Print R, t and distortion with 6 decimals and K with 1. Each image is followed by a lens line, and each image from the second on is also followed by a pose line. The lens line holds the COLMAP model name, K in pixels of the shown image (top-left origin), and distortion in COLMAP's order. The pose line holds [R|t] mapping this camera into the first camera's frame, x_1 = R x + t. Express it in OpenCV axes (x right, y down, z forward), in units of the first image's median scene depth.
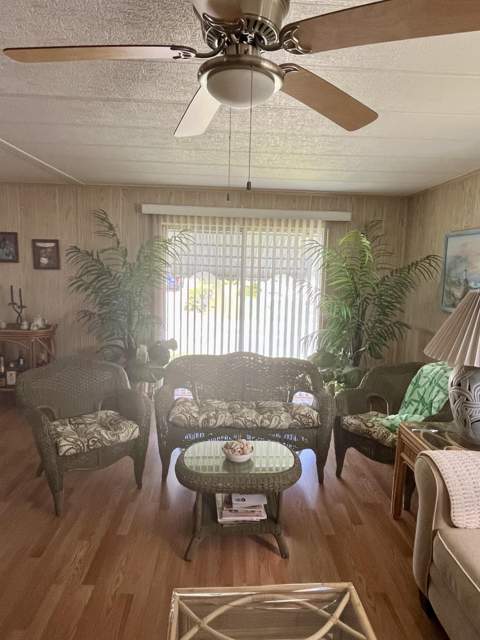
lens RADIAL K [[400.8, 0, 239.5], [0, 400.8, 318.5], [0, 0, 1]] dist [-0.004287, 0.000650]
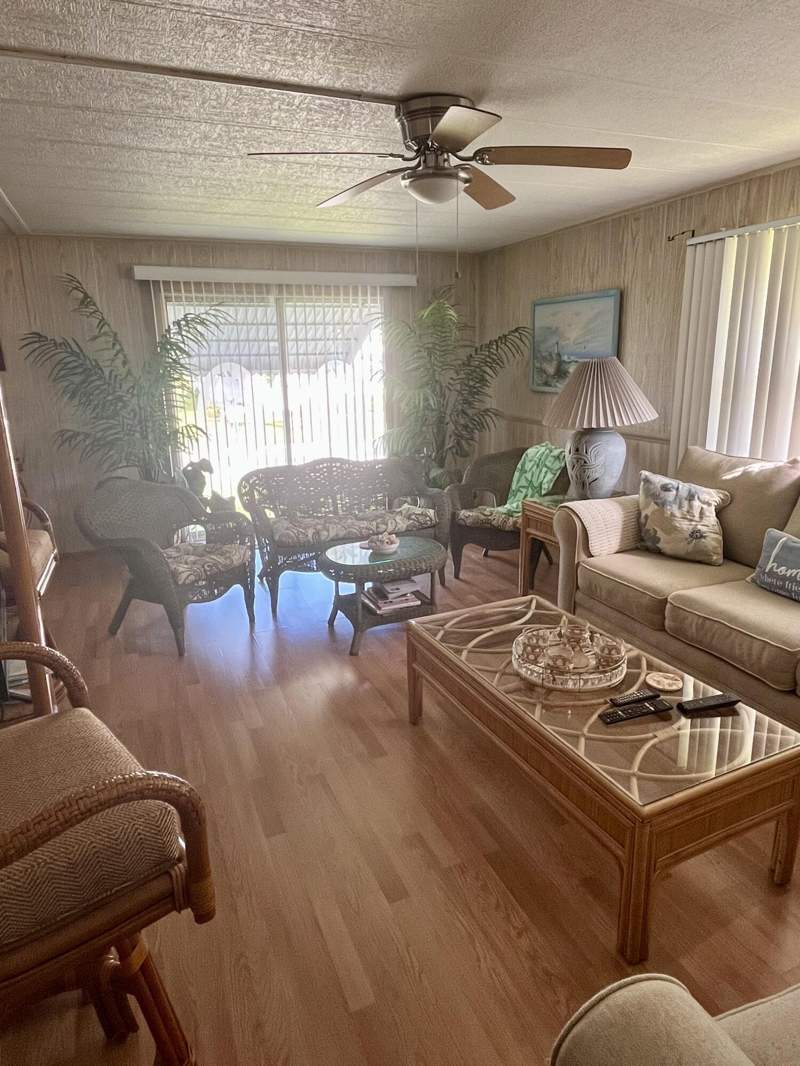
lens RADIAL K [[667.6, 0, 399.2], [0, 667.6, 530.5], [0, 0, 1]] dist [-0.004287, 0.000650]
pose [[0.934419, -0.136082, 0.329156, -0.321789], [0.093068, 0.985315, 0.143151, 0.048343], [-0.343803, -0.103129, 0.933362, -0.329974]]
